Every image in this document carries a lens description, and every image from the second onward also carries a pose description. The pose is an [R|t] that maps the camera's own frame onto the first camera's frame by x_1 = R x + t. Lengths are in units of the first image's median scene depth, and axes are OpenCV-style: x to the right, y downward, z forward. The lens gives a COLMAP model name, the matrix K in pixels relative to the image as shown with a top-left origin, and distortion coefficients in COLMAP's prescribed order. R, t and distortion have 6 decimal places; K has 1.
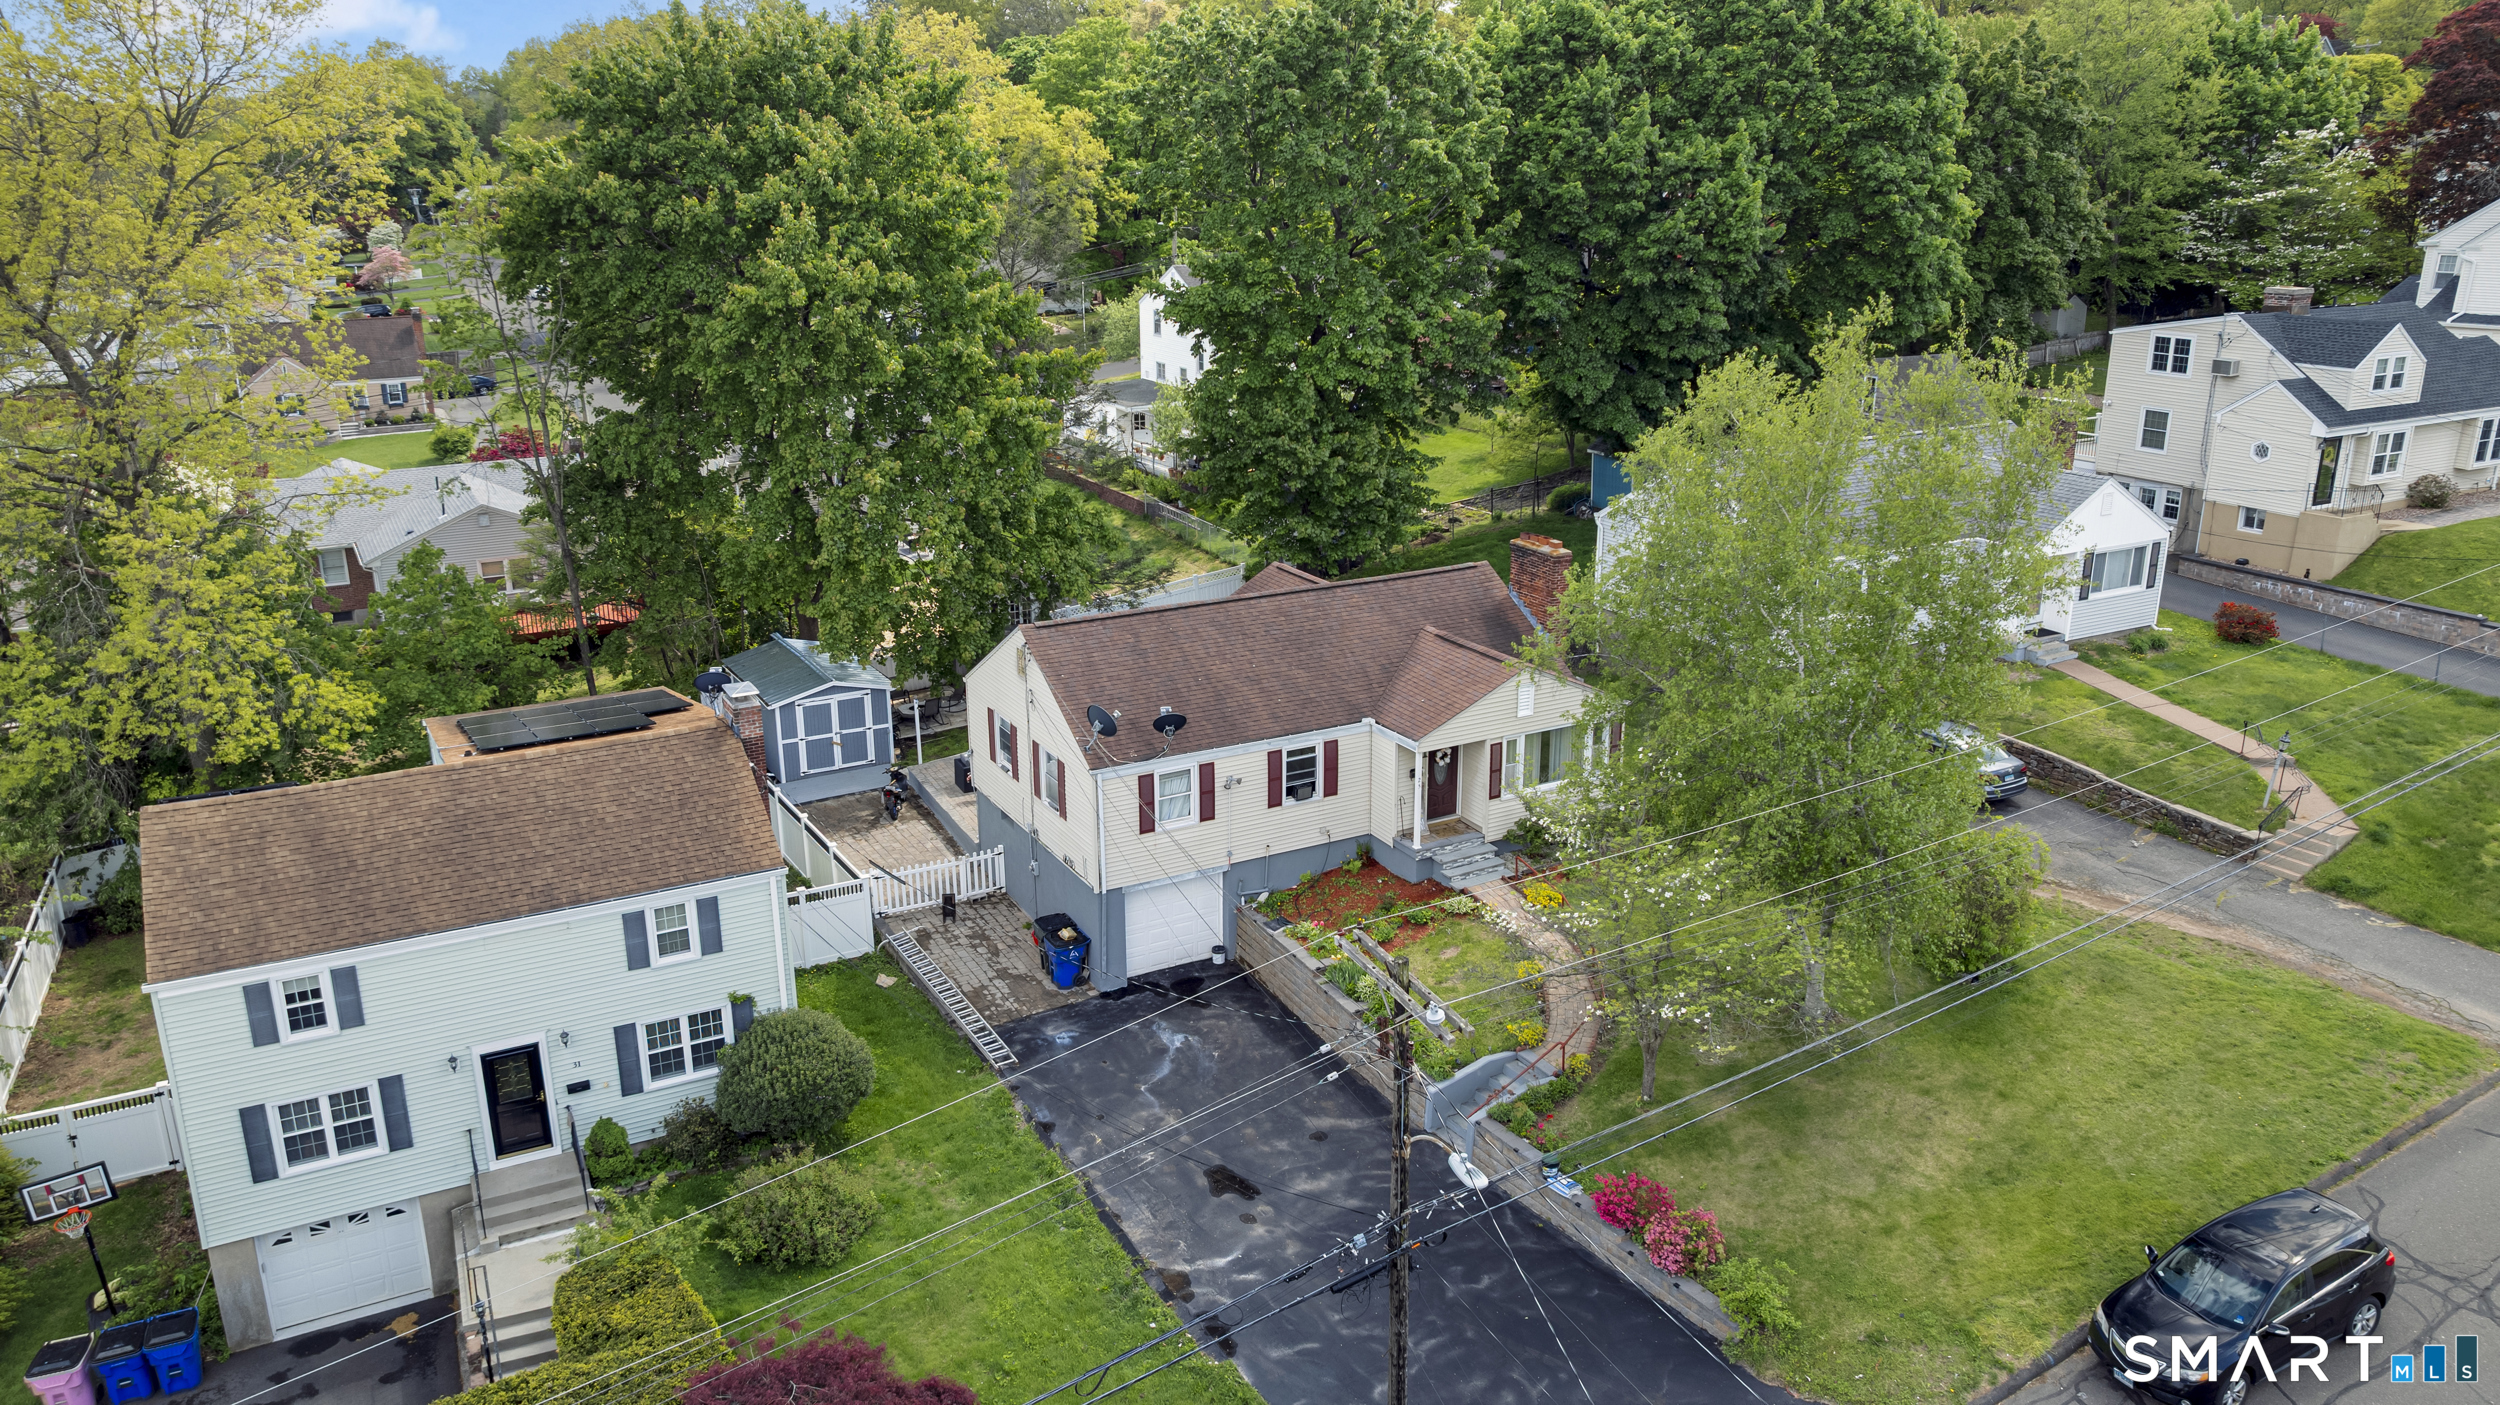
lens RADIAL K [[1748.4, 0, 1257.6], [0, 1748.4, 702.4], [0, 0, 1]] dist [-0.009804, -0.004738]
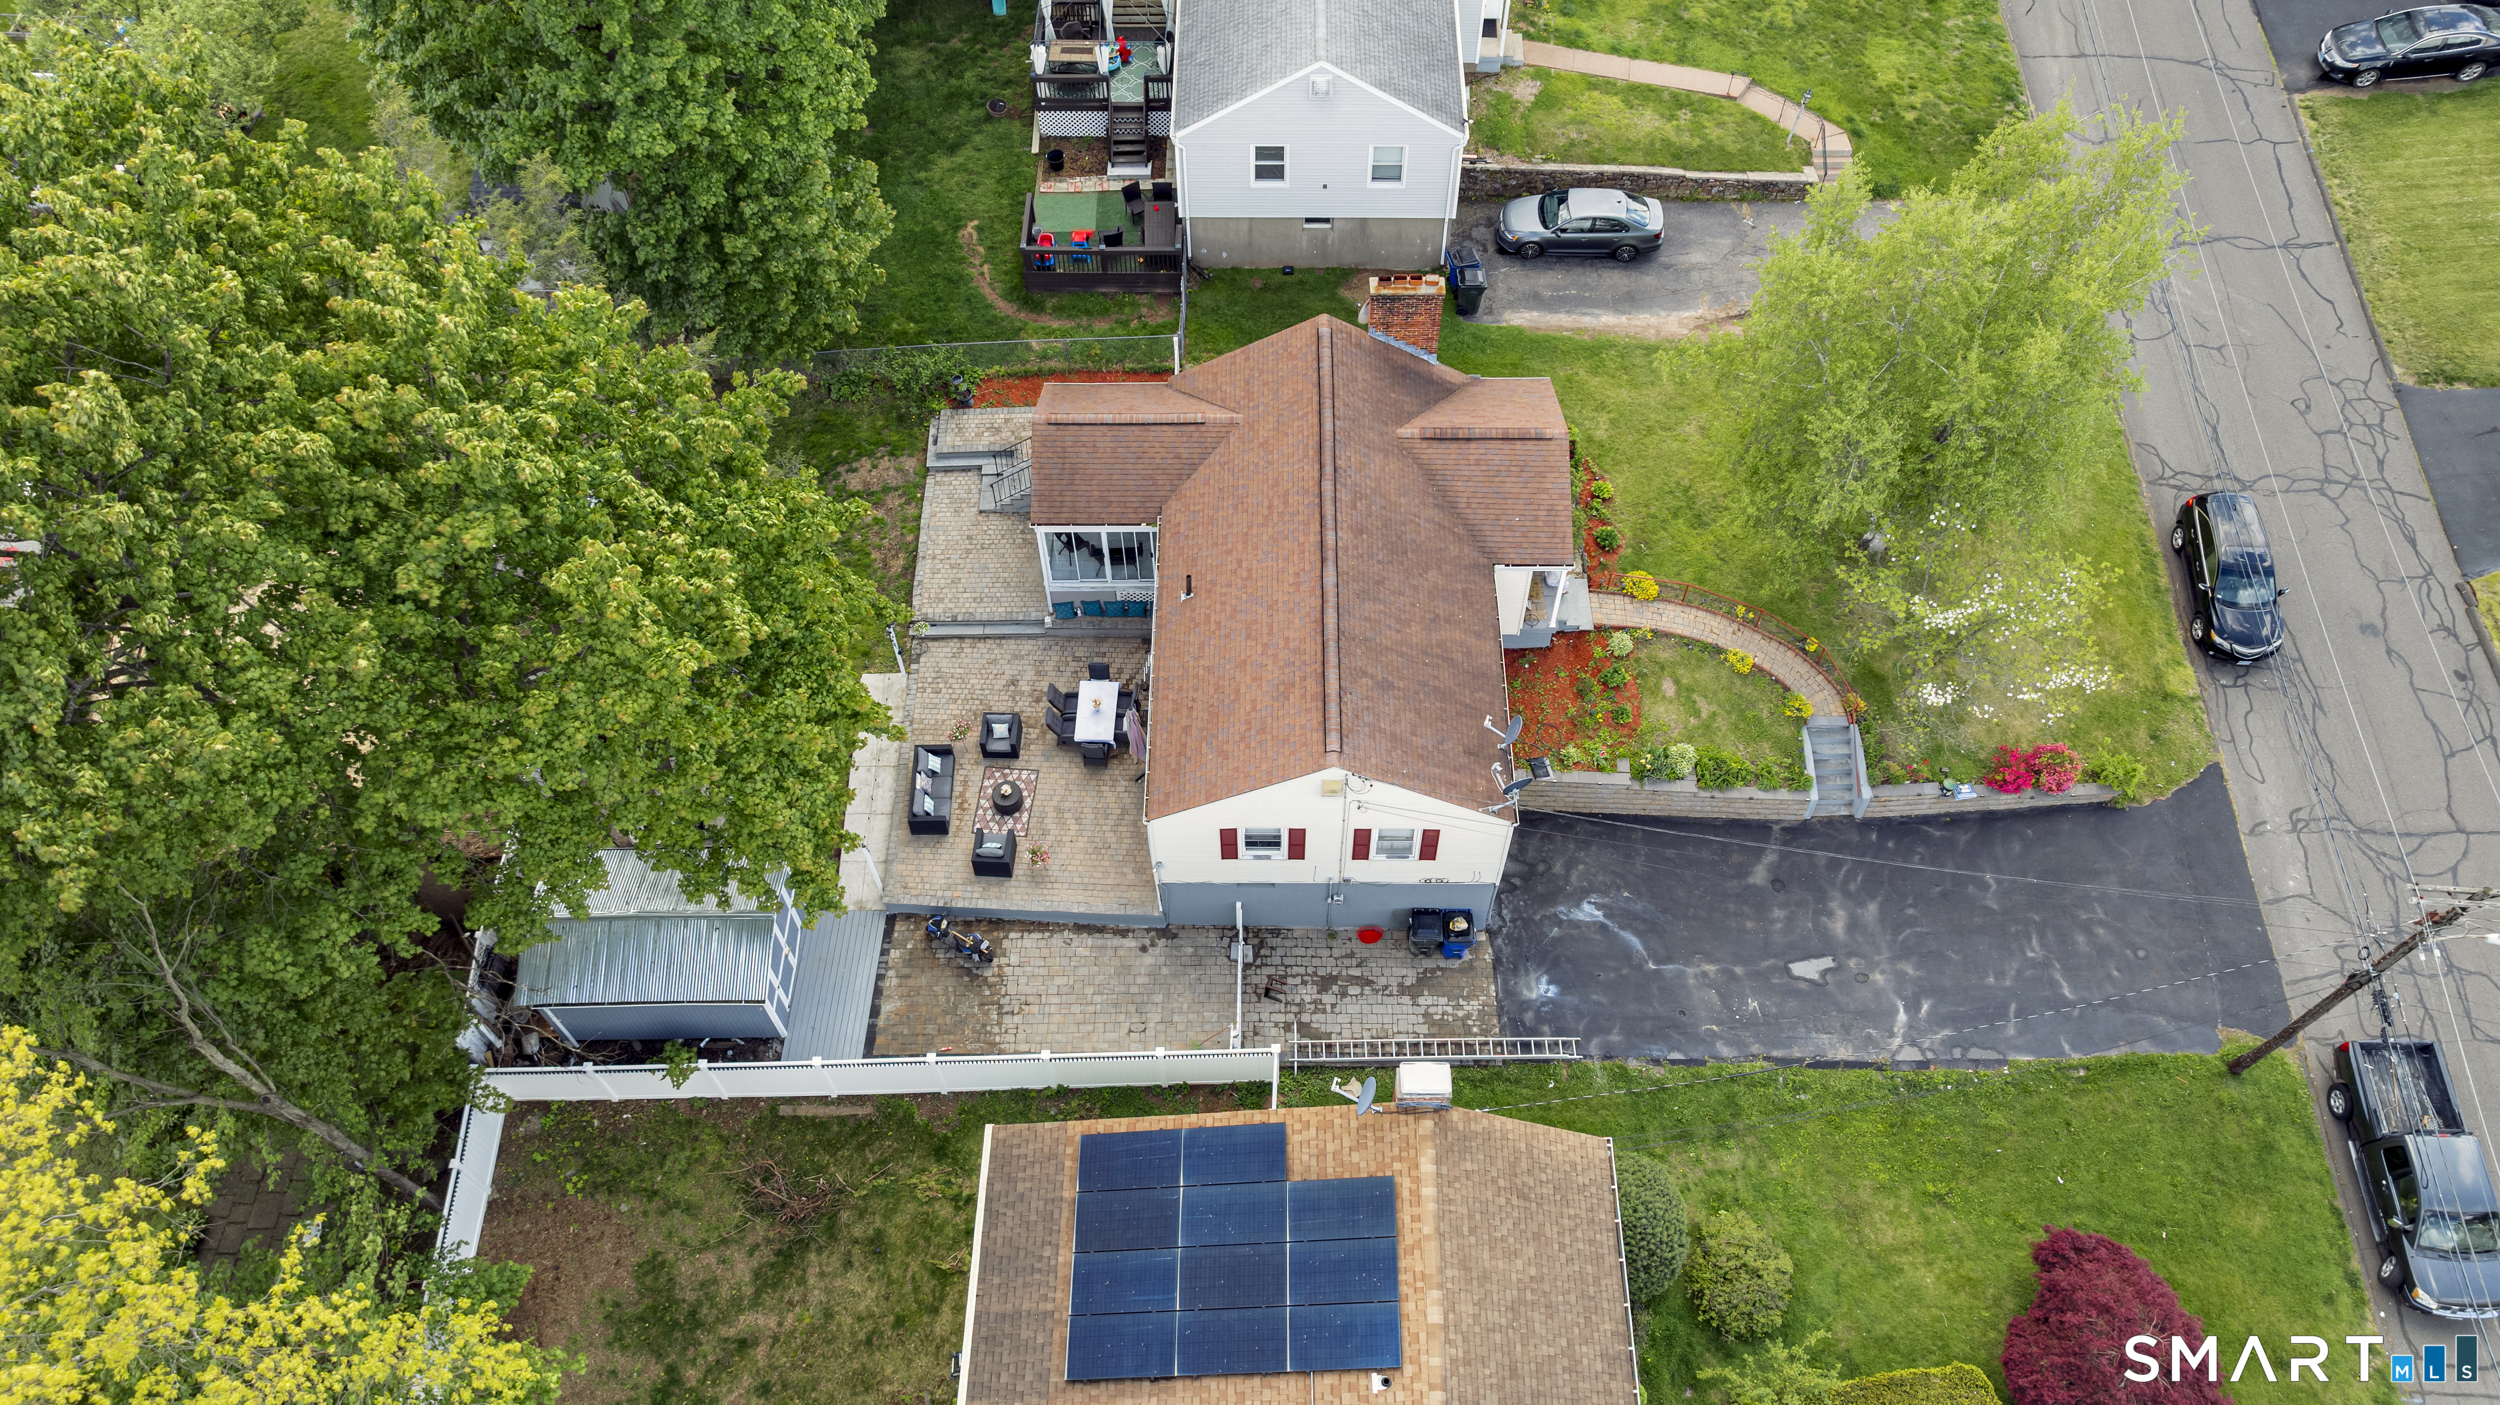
lens RADIAL K [[1748.4, 0, 1257.6], [0, 1748.4, 702.4], [0, 0, 1]] dist [-0.009804, -0.004738]
pose [[0.488779, -0.720460, 0.491968, -0.708113], [0.266182, 0.660188, 0.702353, -0.868215], [-0.830808, -0.212342, 0.514459, 0.717460]]
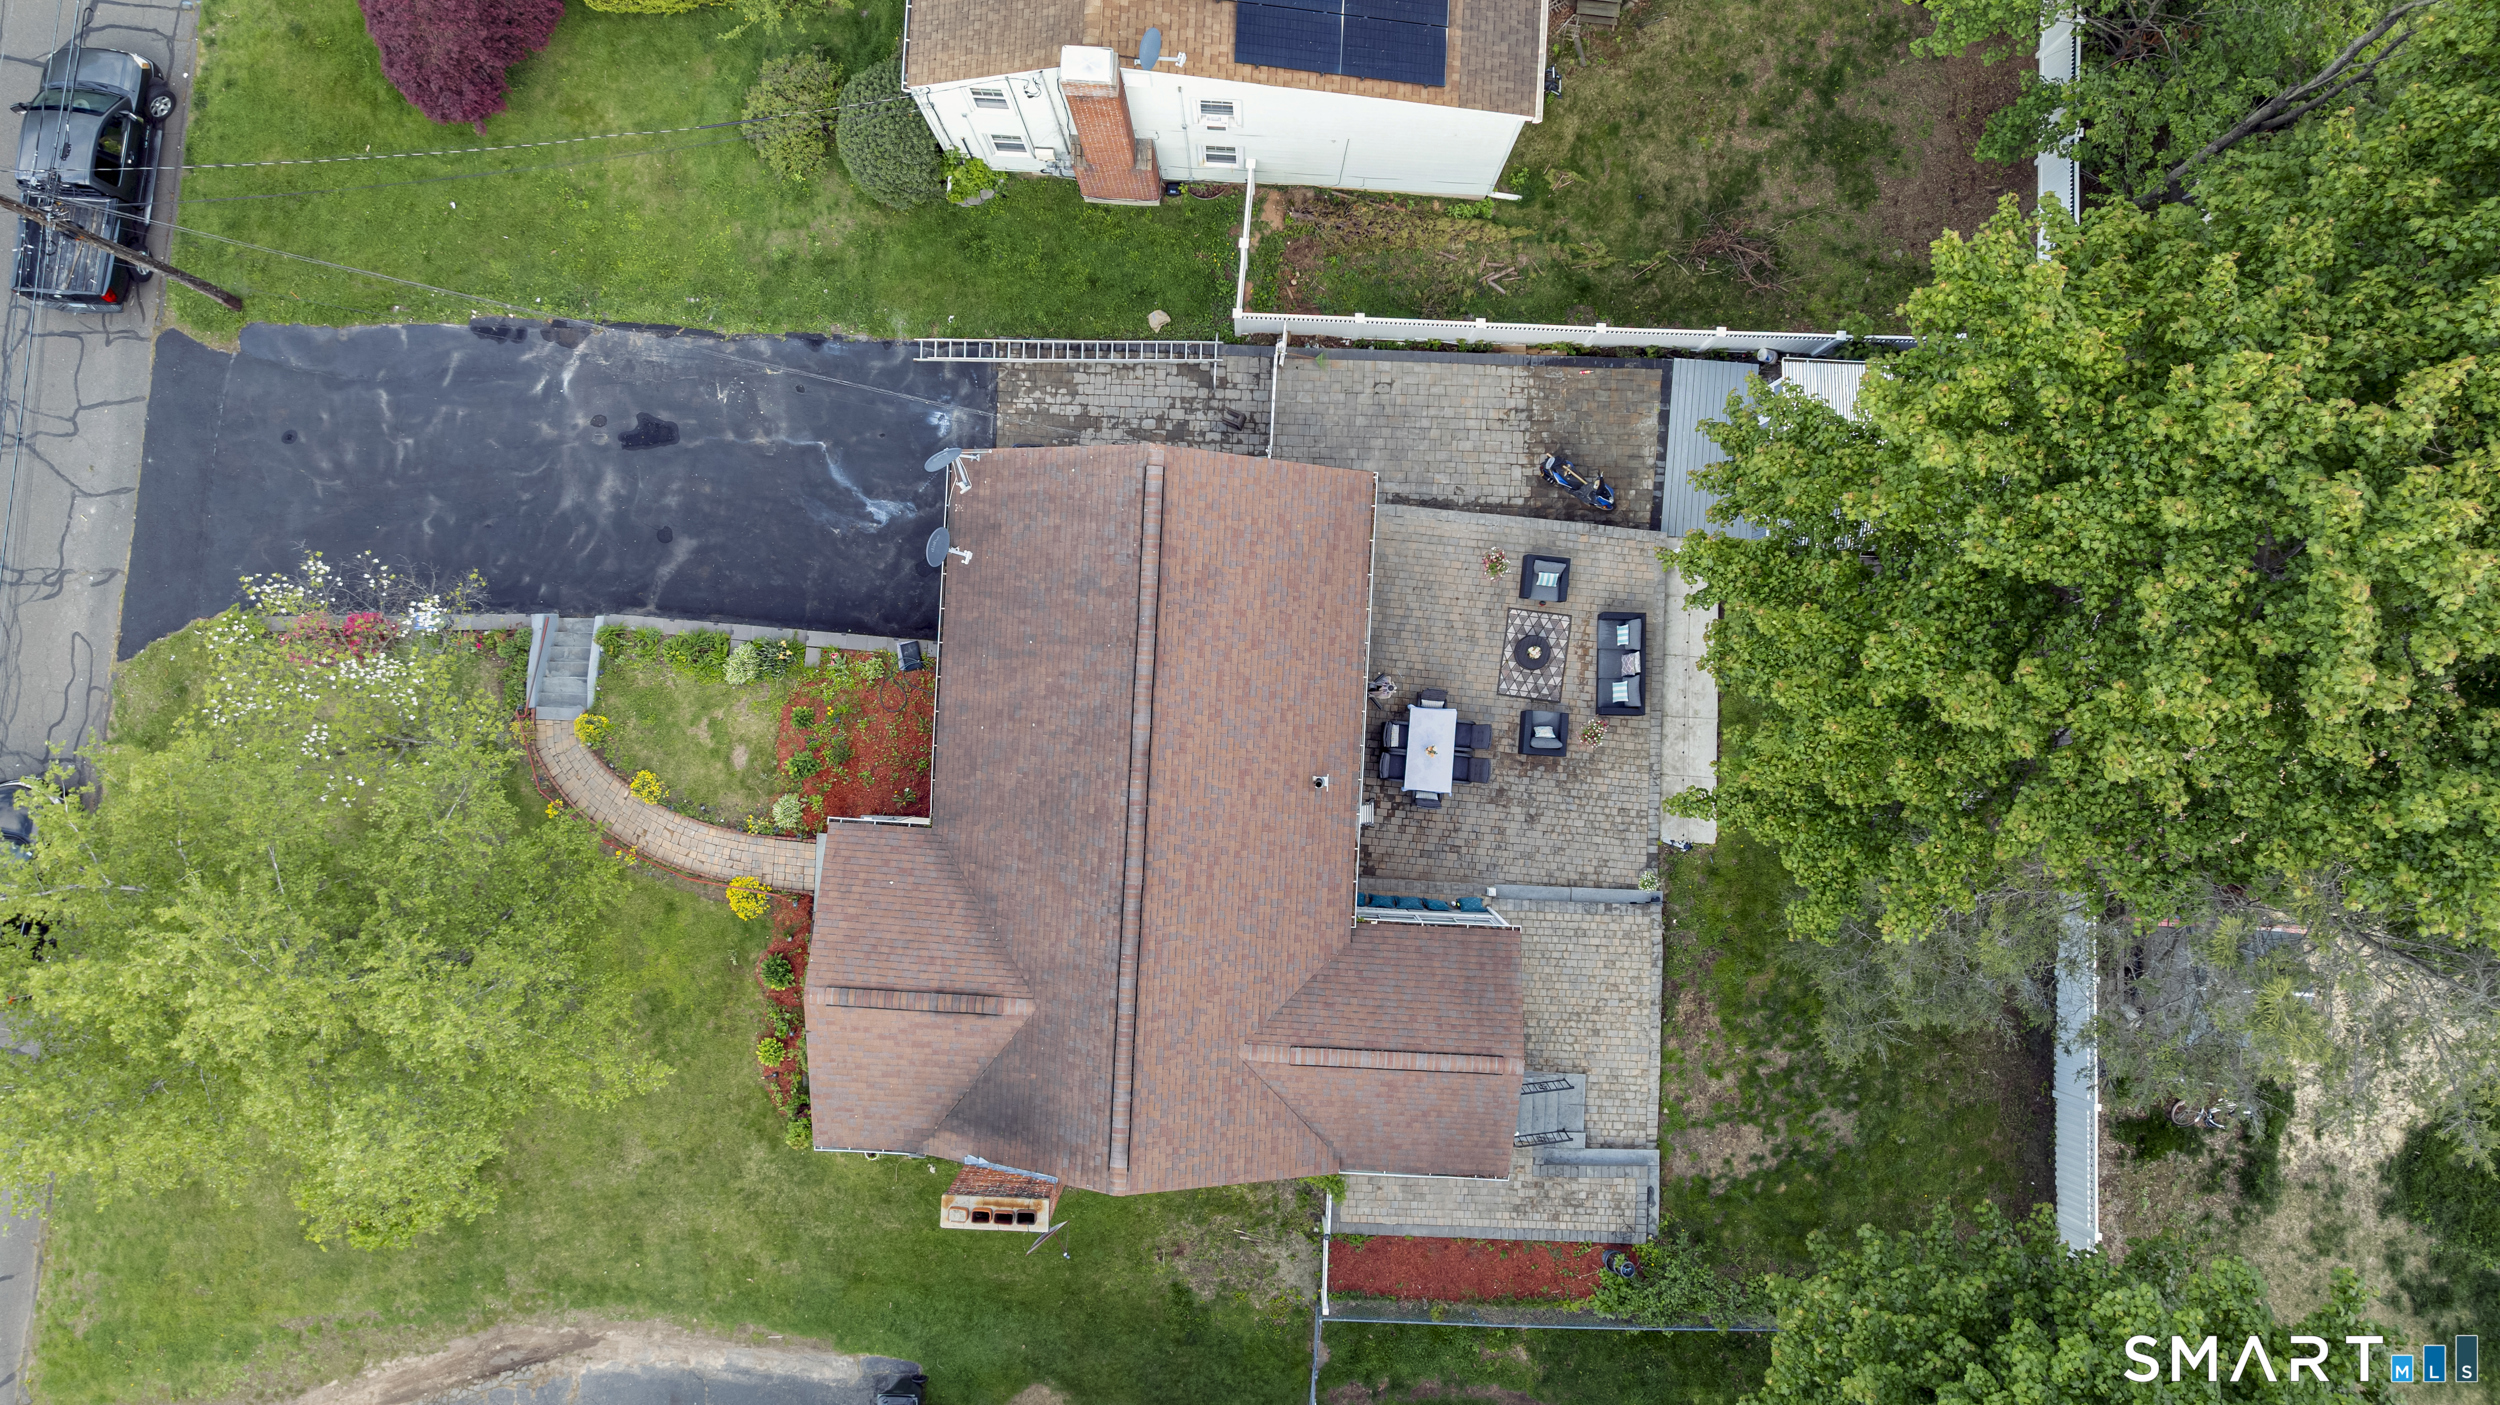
lens RADIAL K [[1748.4, 0, 1257.6], [0, 1748.4, 702.4], [0, 0, 1]] dist [-0.009804, -0.004738]
pose [[-0.527551, 0.849511, -0.004597, -0.073692], [-0.254098, -0.152628, 0.955060, -0.990176], [0.810632, 0.505011, 0.296378, 1.073659]]
